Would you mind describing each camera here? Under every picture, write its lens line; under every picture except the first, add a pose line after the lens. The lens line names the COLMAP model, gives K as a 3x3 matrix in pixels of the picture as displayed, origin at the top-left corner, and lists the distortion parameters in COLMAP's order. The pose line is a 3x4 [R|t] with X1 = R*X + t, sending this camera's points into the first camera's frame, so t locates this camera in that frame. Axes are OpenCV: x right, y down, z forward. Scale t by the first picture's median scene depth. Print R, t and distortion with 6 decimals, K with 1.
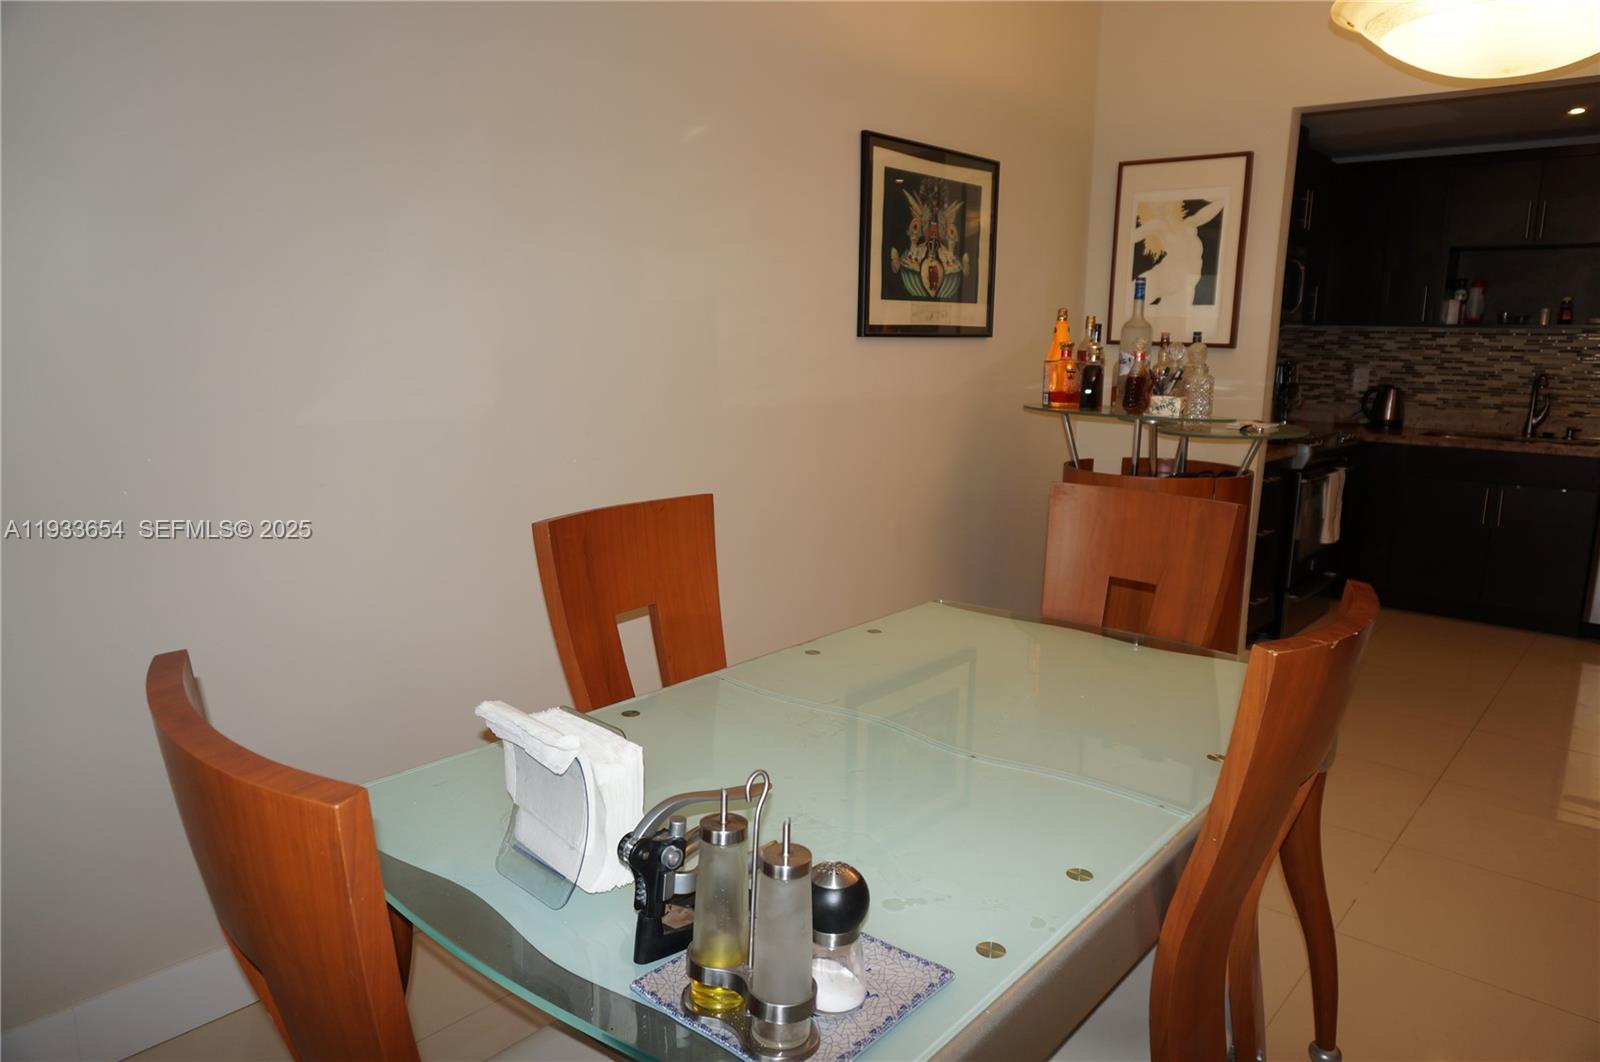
lens RADIAL K [[1070.0, 0, 807.7], [0, 1070.0, 533.8], [0, 0, 1]] dist [-0.048415, 0.044827]
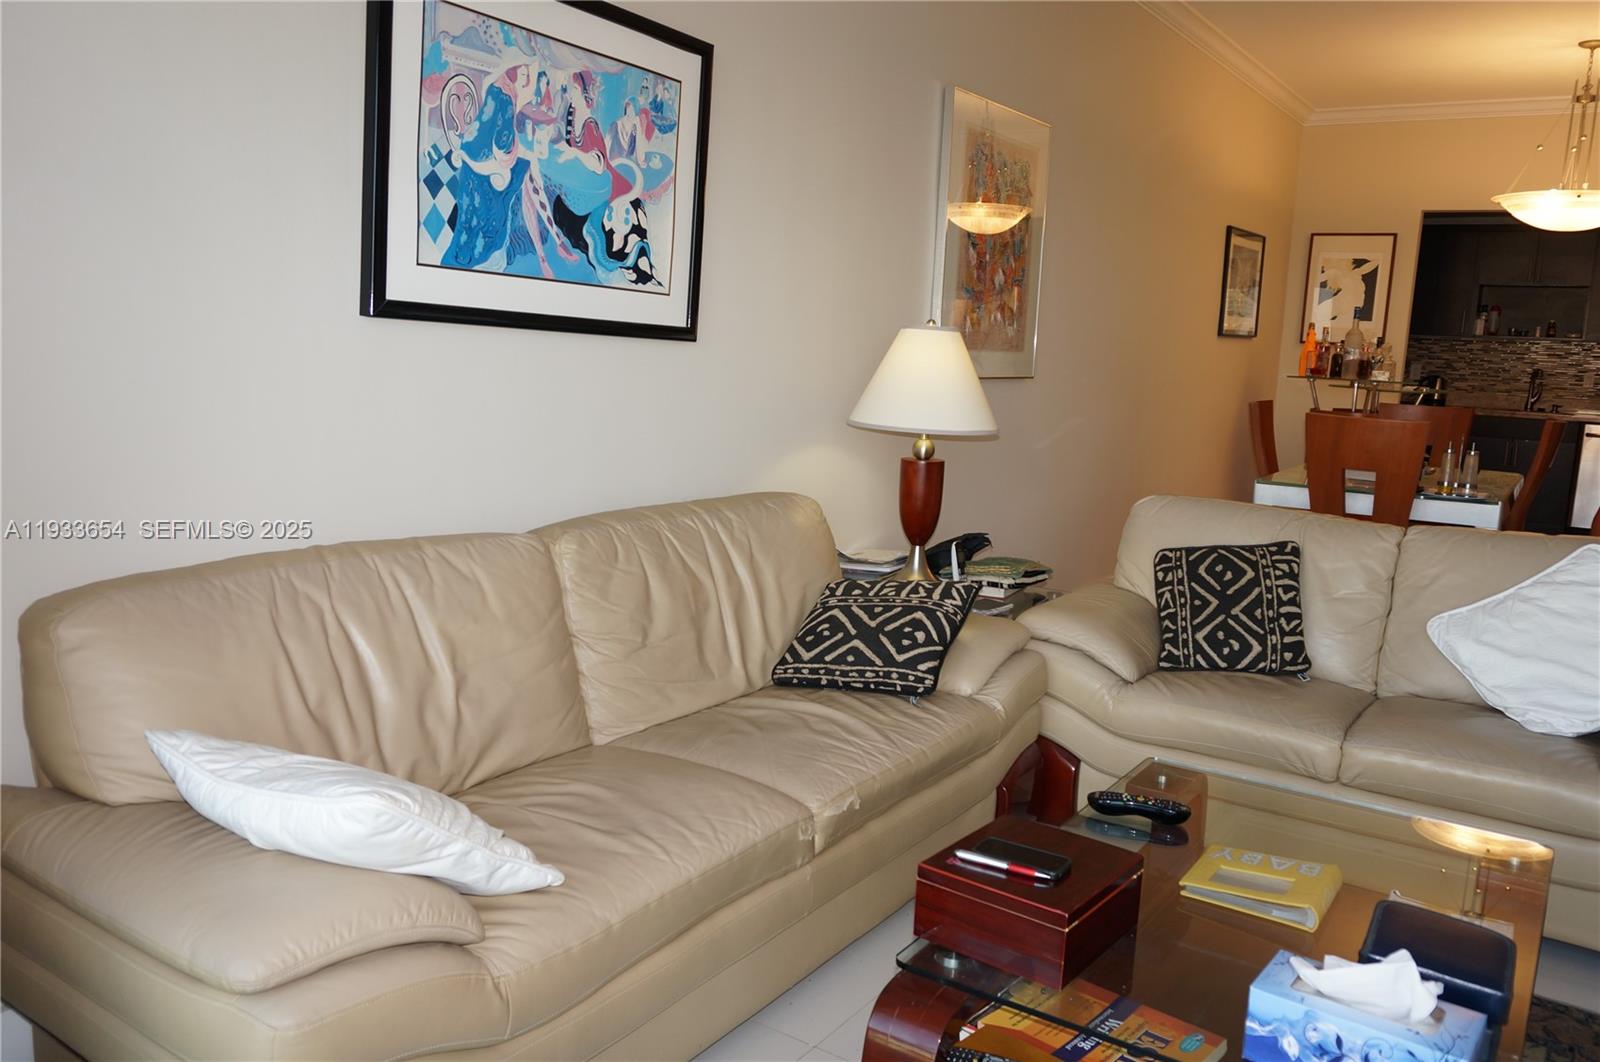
lens RADIAL K [[1233.6, 0, 819.7], [0, 1233.6, 527.7], [0, 0, 1]] dist [-0.005676, 0.004154]
pose [[0.991464, 0.005907, 0.130250, -0.723494], [-0.002685, 0.999686, -0.024895, 0.160071], [-0.130356, 0.024332, 0.991169, -0.801131]]
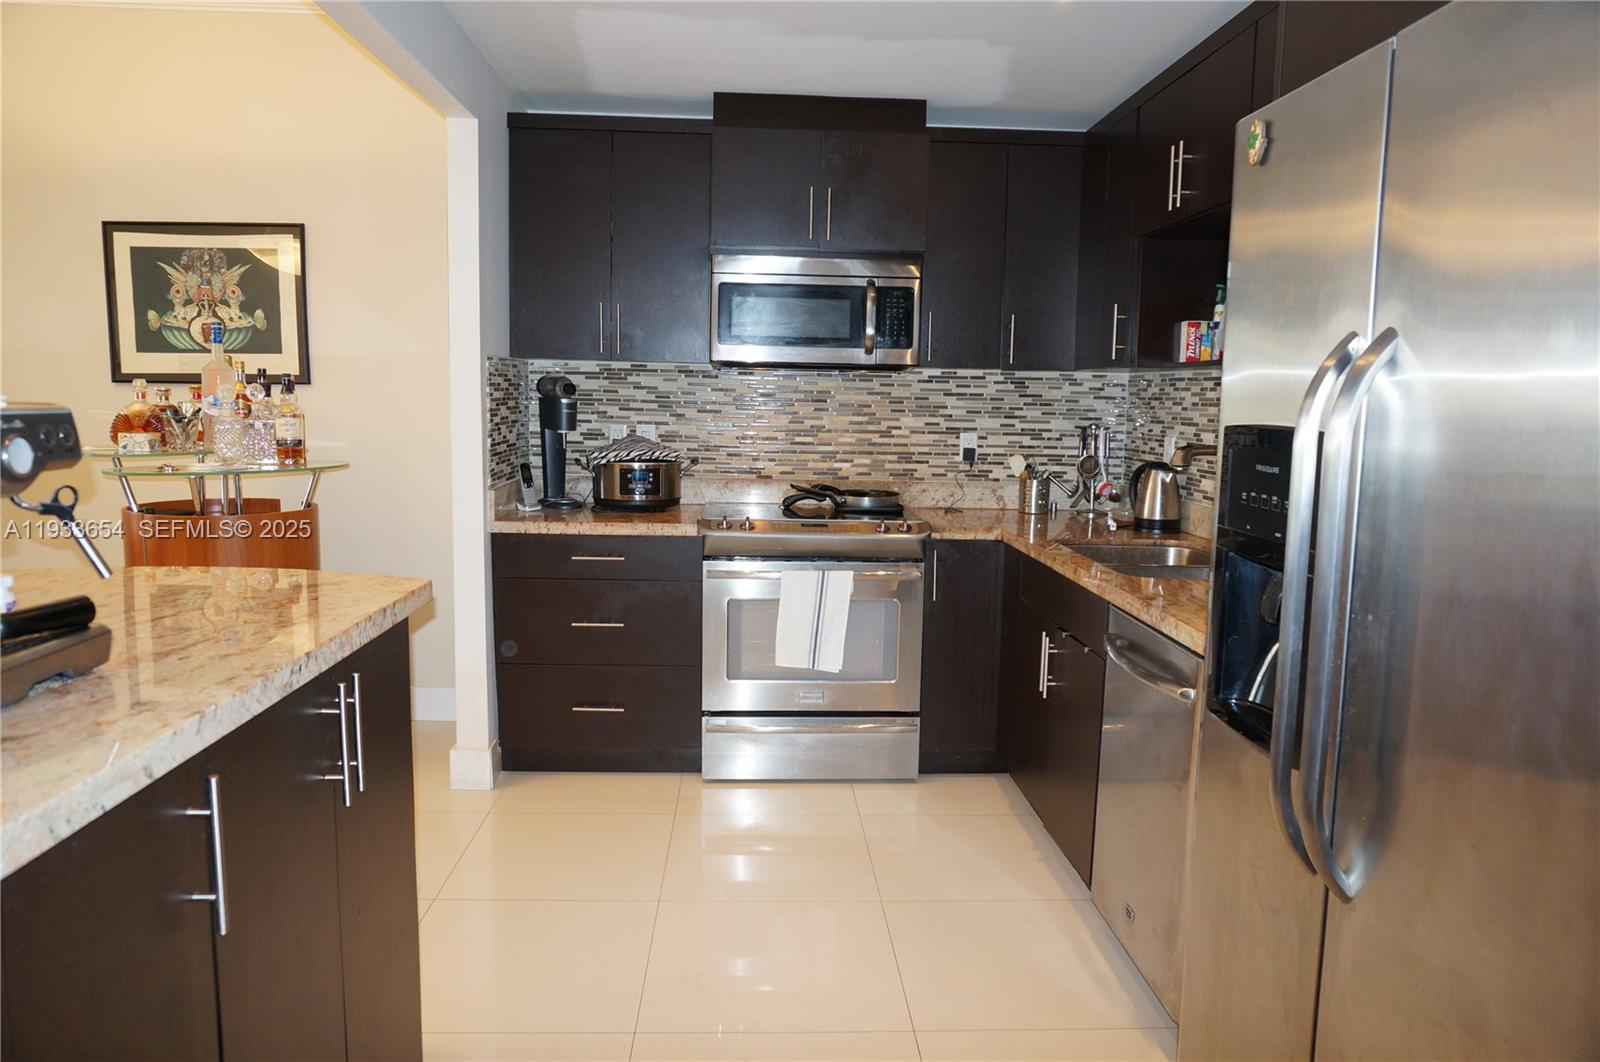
lens RADIAL K [[1070.0, 0, 804.7], [0, 1070.0, 523.1], [0, 0, 1]] dist [-0.048415, 0.044827]
pose [[0.685880, 0.081029, -0.723189, 1.211158], [-0.142265, 0.989536, -0.024055, -0.084763], [0.713673, 0.119383, 0.690231, 0.591949]]
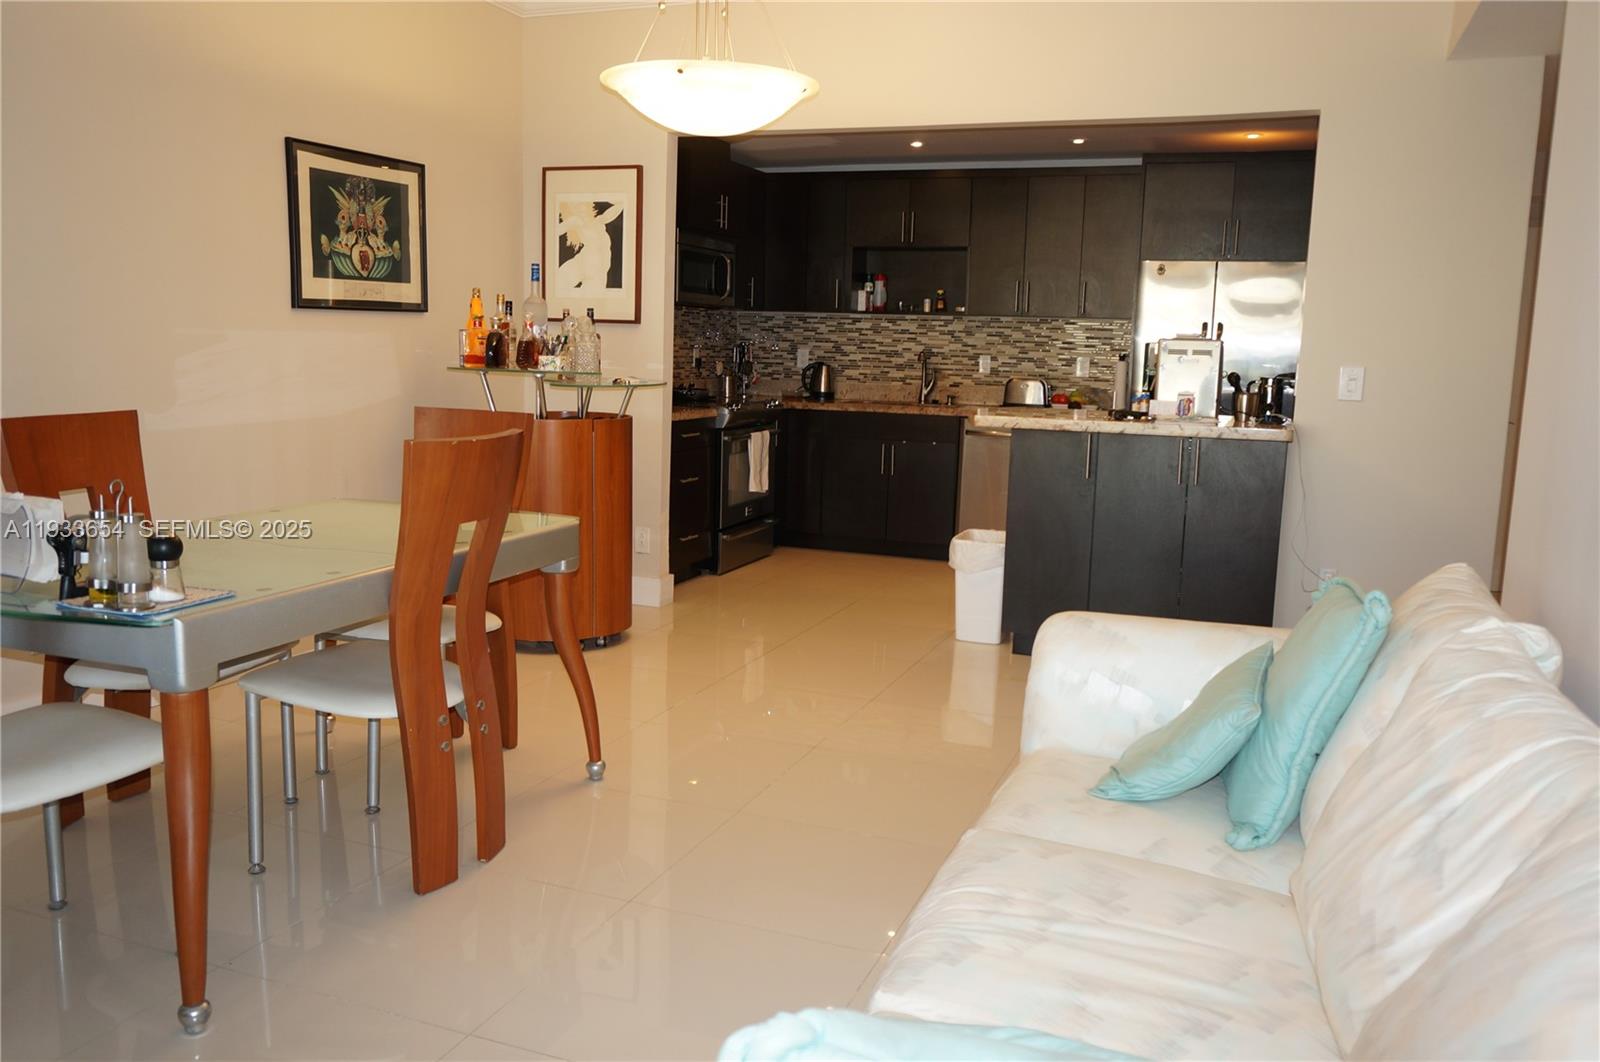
lens RADIAL K [[1233.6, 0, 797.7], [0, 1233.6, 528.7], [0, 0, 1]] dist [-0.005676, 0.004154]
pose [[0.942606, -0.042890, 0.331141, 0.089998], [0.051727, 0.998501, -0.017917, 0.093045], [-0.329876, 0.034017, 0.943411, -0.383280]]
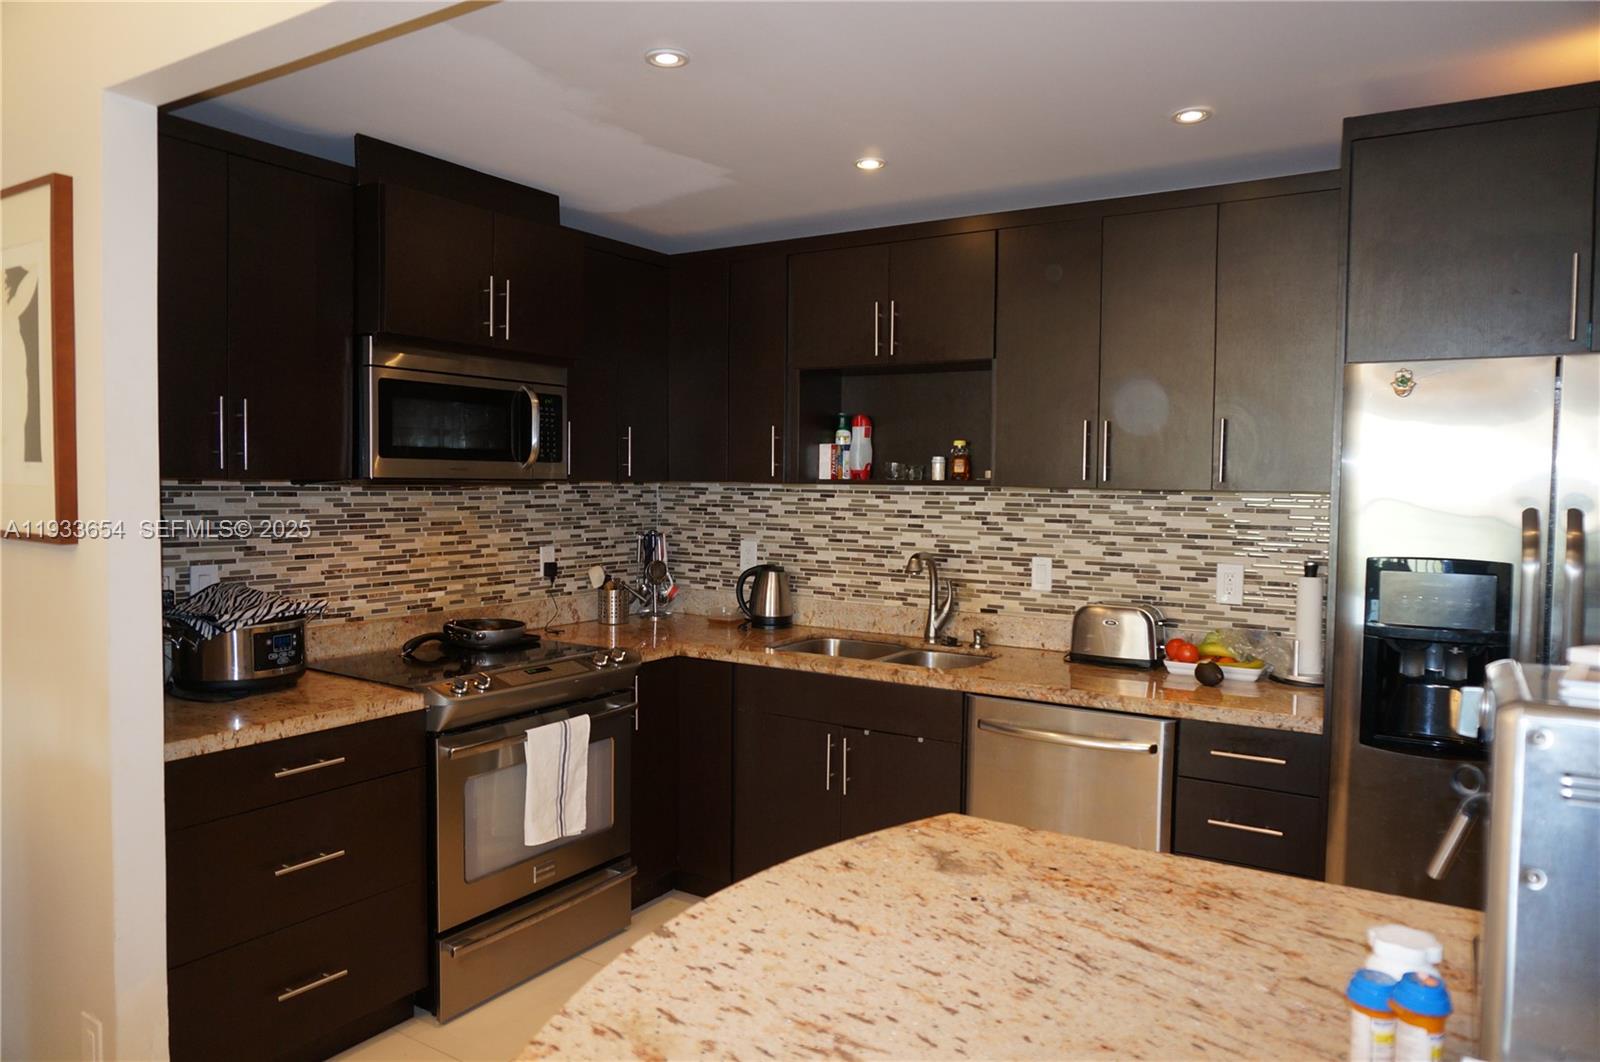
lens RADIAL K [[1070.0, 0, 792.1], [0, 1070.0, 541.9], [0, 0, 1]] dist [-0.048415, 0.044827]
pose [[0.991764, -0.014073, 0.127303, 0.666852], [0.029755, 0.992067, -0.122137, -0.097946], [-0.124574, 0.124919, 0.984315, 0.431109]]
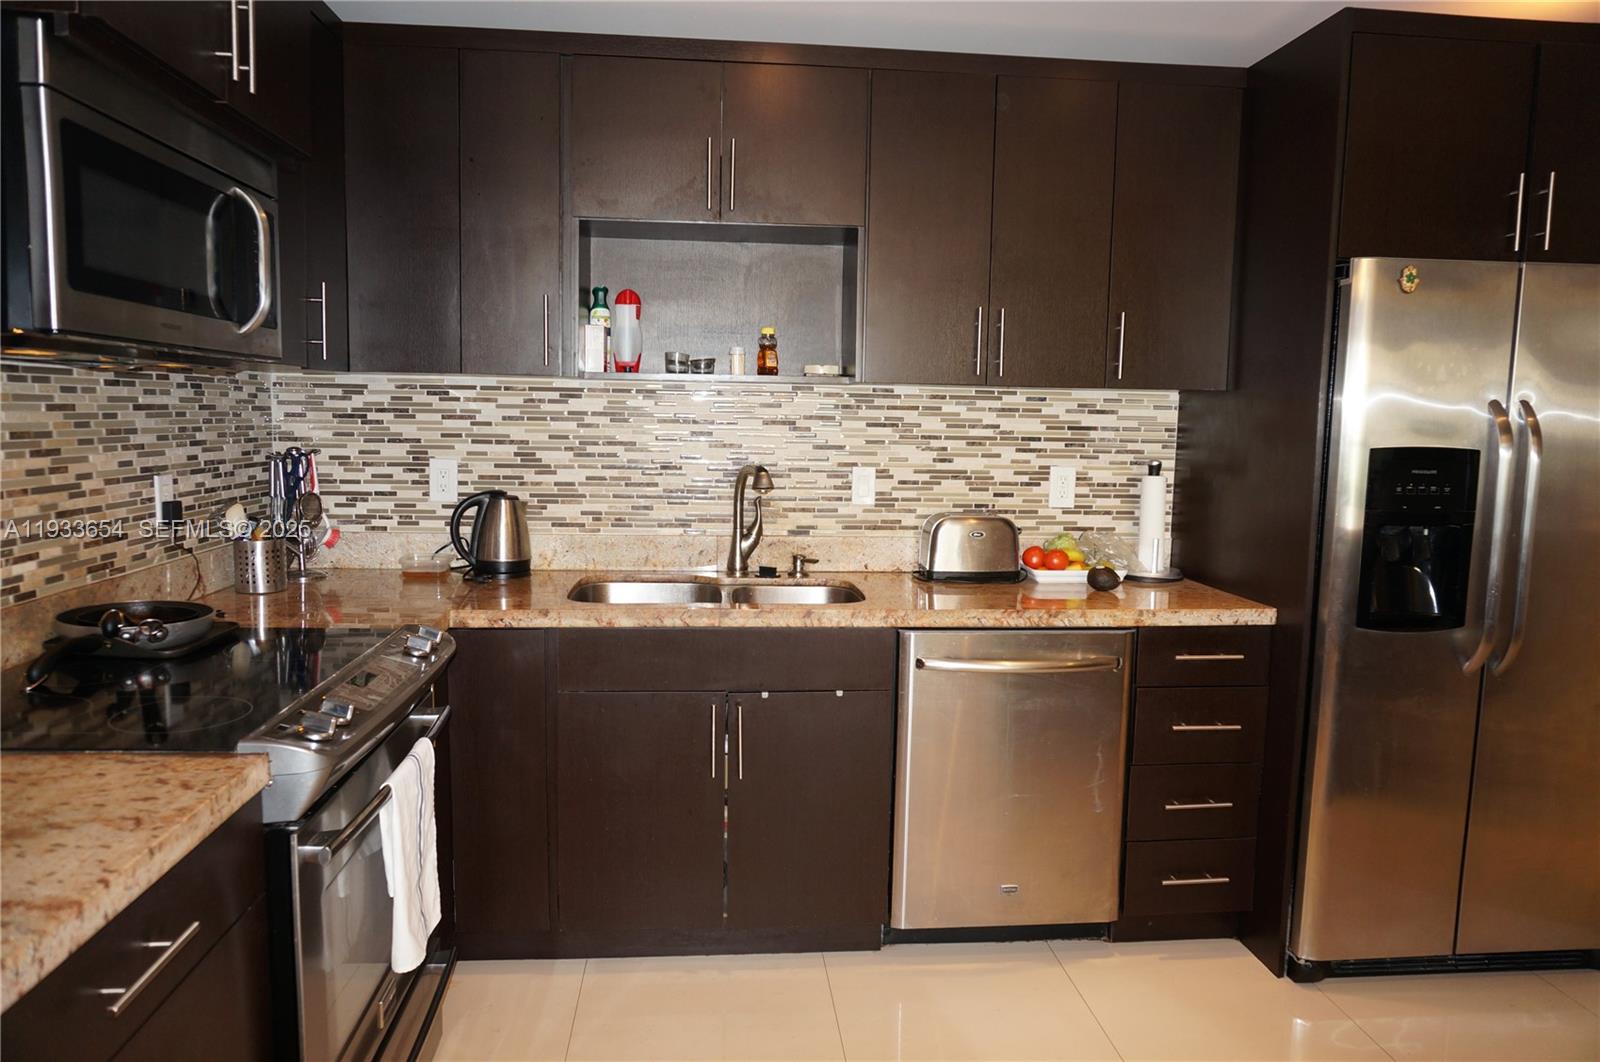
lens RADIAL K [[1070.0, 0, 792.5], [0, 1070.0, 537.7], [0, 0, 1]] dist [-0.048415, 0.044827]
pose [[0.703757, -0.086932, 0.705102, 0.403795], [0.125906, 0.992037, -0.003357, -0.139051], [-0.699195, 0.091139, 0.709098, 0.760992]]
